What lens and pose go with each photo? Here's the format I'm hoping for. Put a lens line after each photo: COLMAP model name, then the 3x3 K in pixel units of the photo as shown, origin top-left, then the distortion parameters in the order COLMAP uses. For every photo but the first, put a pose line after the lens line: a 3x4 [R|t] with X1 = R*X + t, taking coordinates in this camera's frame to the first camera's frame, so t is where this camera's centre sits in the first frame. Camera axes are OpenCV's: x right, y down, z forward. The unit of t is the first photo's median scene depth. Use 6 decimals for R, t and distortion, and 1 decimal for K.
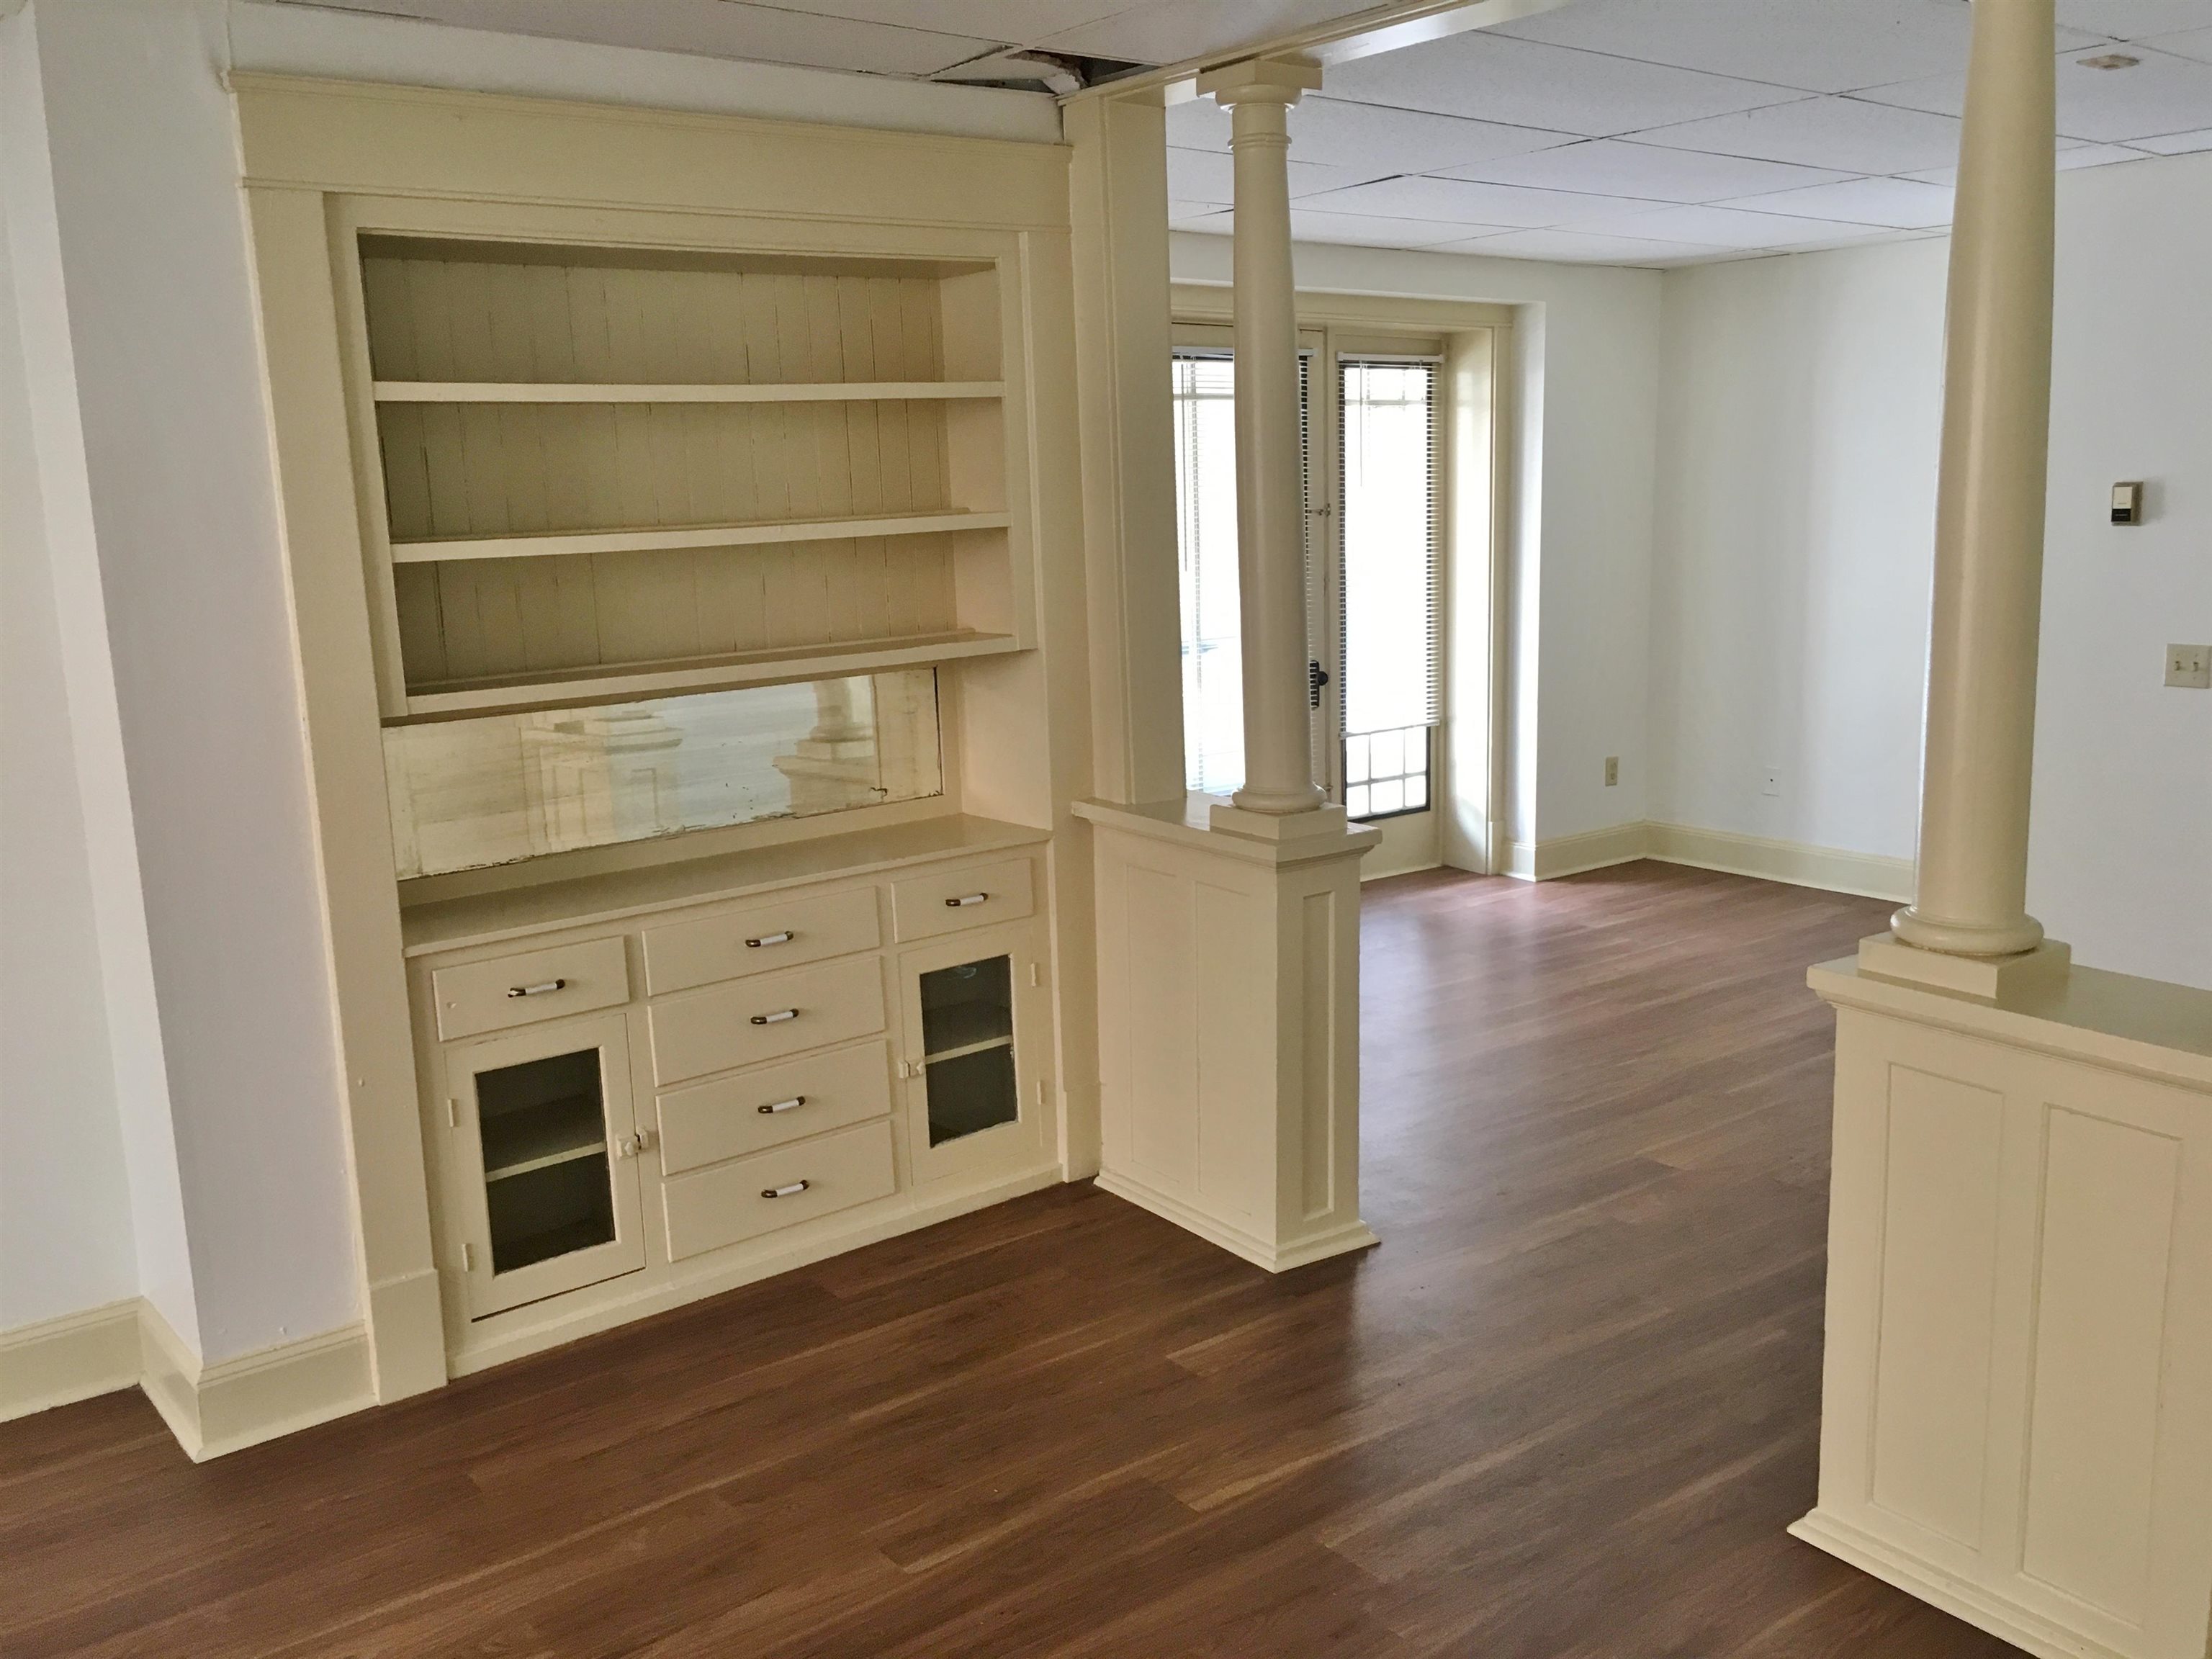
lens RADIAL K [[1889.0, 0, 1110.6], [0, 1889.0, 829.3], [0, 0, 1]] dist [0.087106, -0.118717]
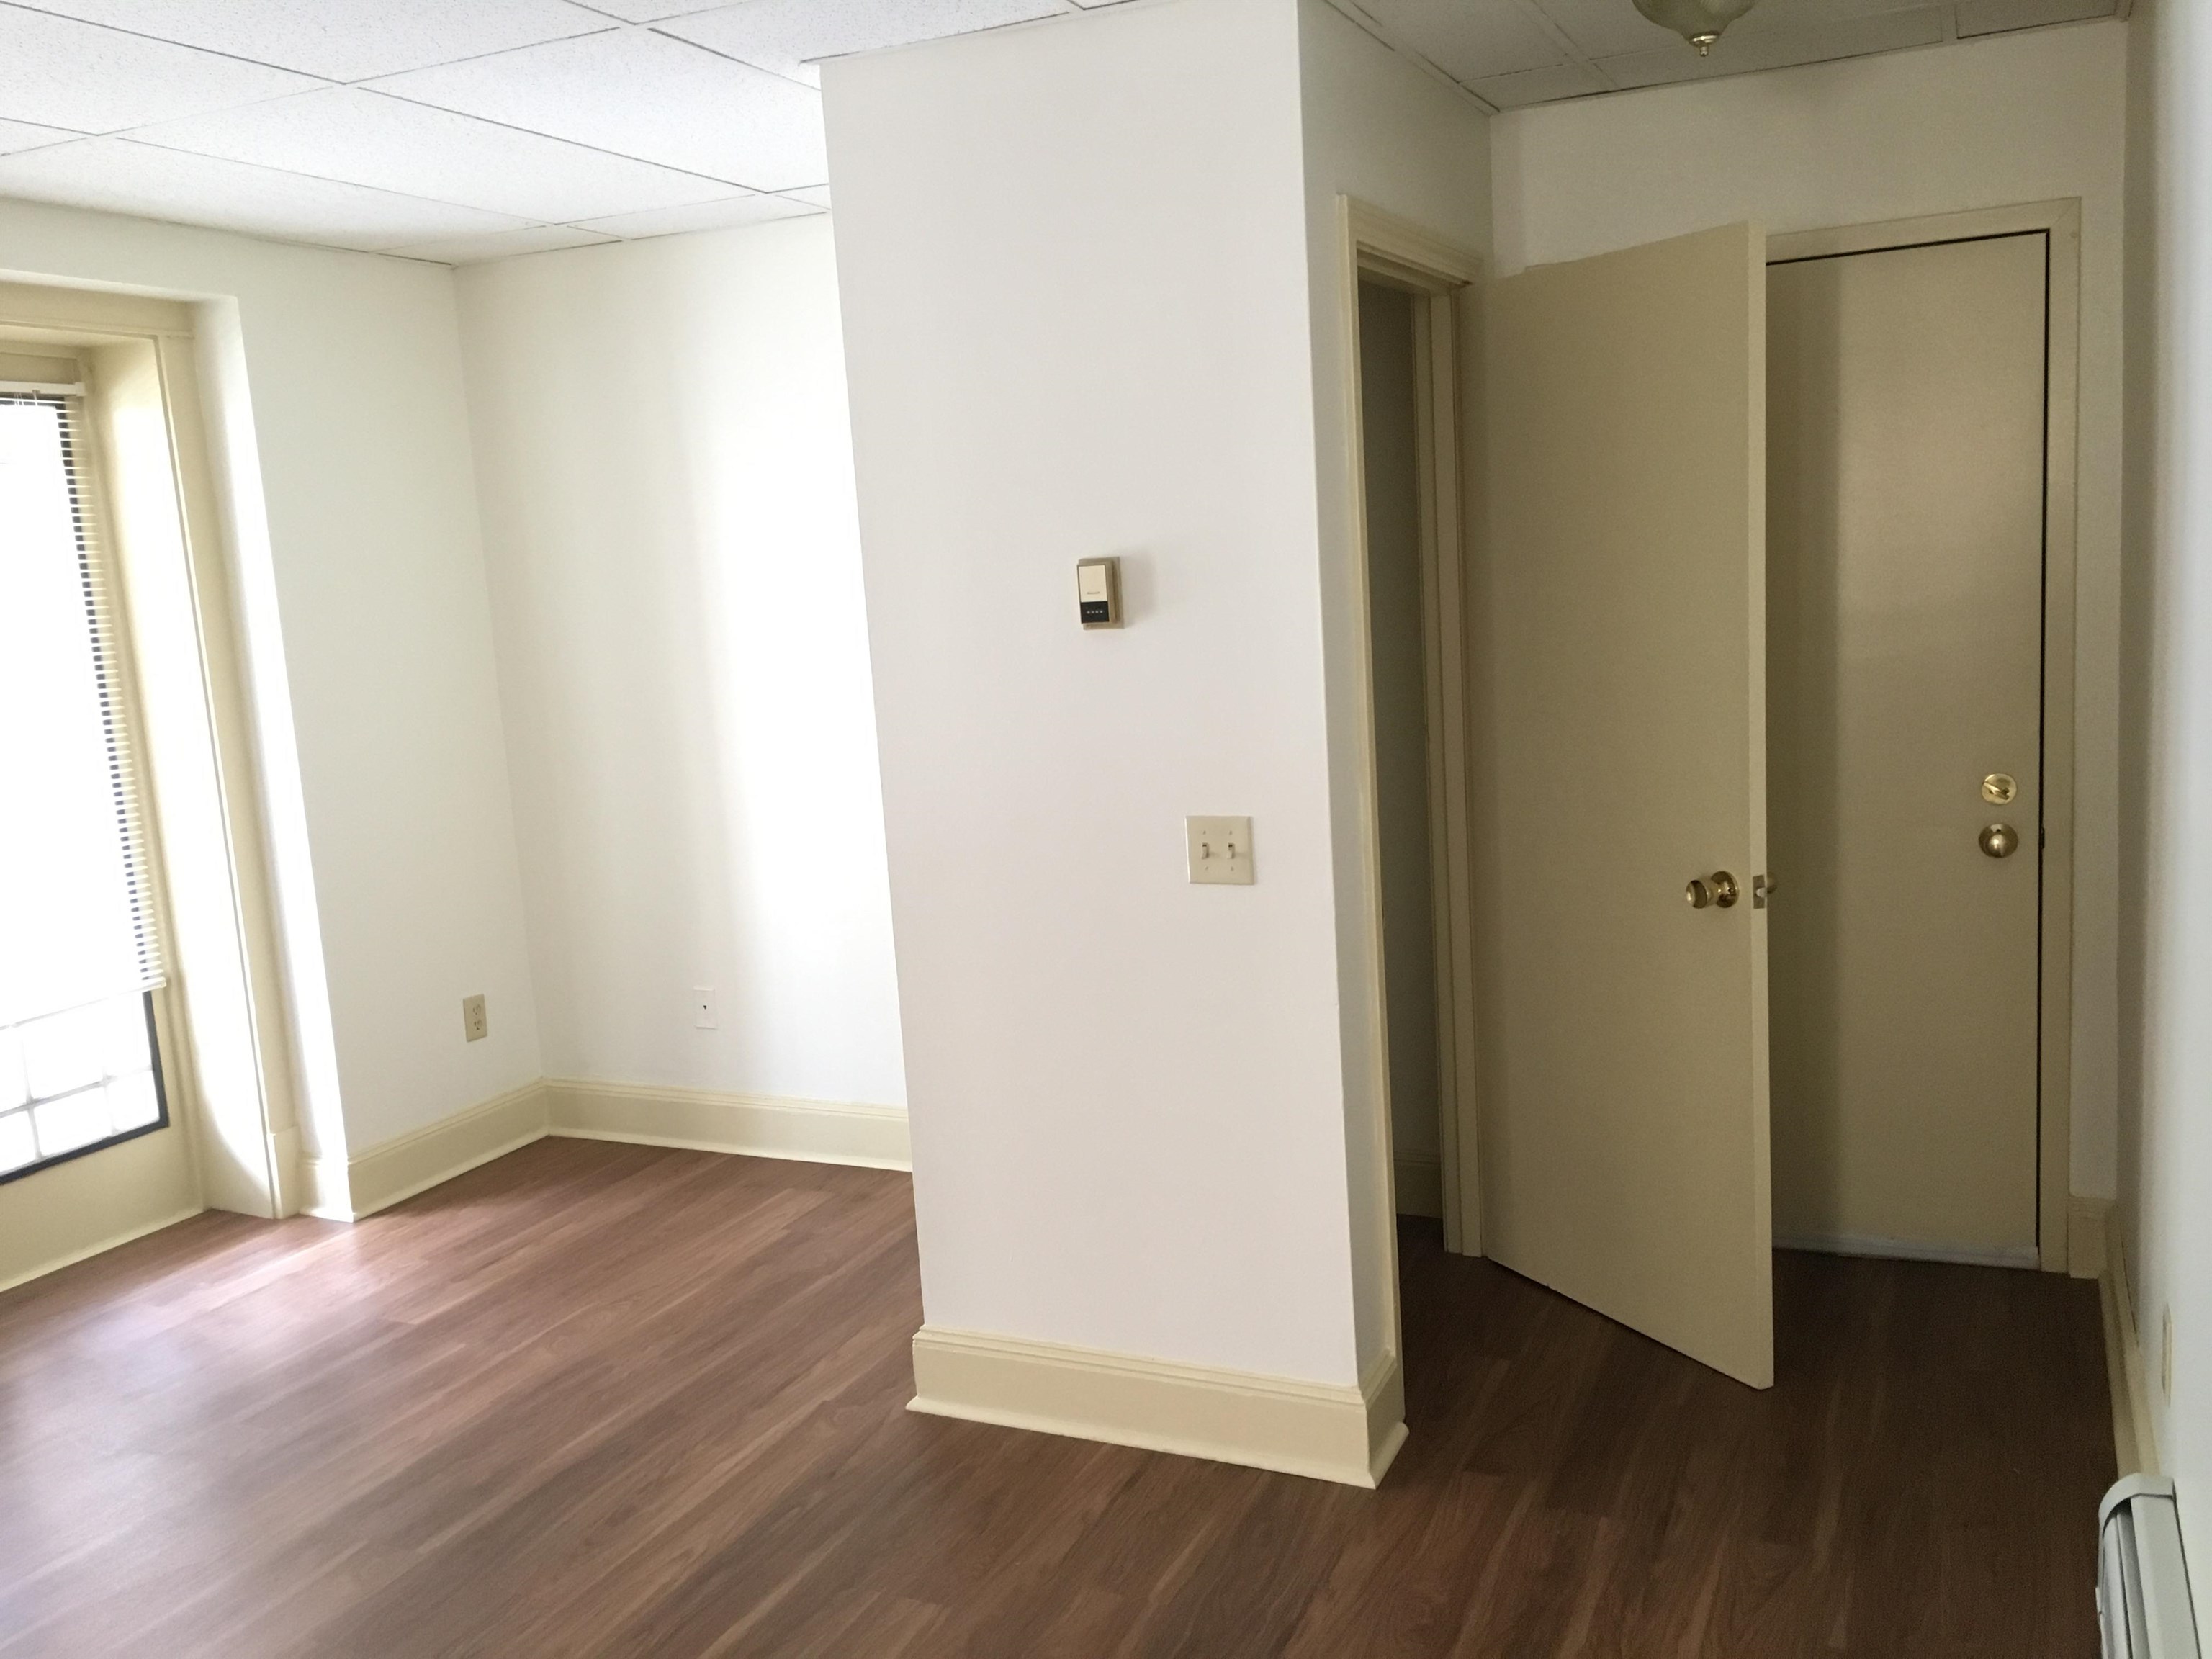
lens RADIAL K [[1889.0, 0, 1110.6], [0, 1889.0, 829.3], [0, 0, 1]] dist [0.087106, -0.118717]
pose [[0.887837, -0.097606, 0.449688, 0.329409], [0.120627, 0.992437, -0.022749, -0.104795], [-0.444067, 0.074442, 0.892896, 0.603949]]
